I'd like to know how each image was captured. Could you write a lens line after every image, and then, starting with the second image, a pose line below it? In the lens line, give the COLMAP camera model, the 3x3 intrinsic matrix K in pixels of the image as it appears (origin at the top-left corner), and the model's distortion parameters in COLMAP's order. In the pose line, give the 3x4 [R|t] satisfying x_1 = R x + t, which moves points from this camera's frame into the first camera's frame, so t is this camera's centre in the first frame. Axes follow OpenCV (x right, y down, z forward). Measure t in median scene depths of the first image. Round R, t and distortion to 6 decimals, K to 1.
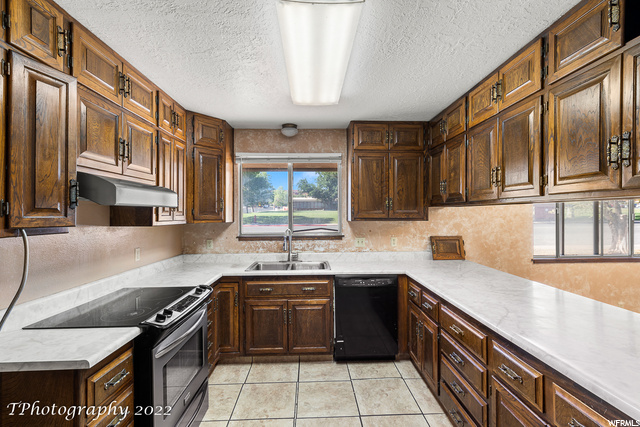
lens RADIAL K [[301.0, 0, 321.9], [0, 301.0, 214.3], [0, 0, 1]] dist [0.003417, 0.001002]
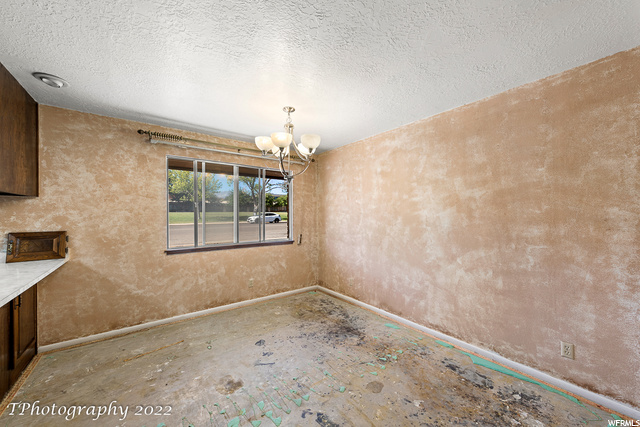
lens RADIAL K [[242.2, 0, 322.5], [0, 242.2, 214.8], [0, 0, 1]] dist [0.000743, 0.000007]
pose [[0.814625, 0.000612, 0.579988, 0.779132], [0.000630, 0.999998, -0.001940, 0.032521], [-0.579988, 0.001946, 0.814623, 0.010004]]
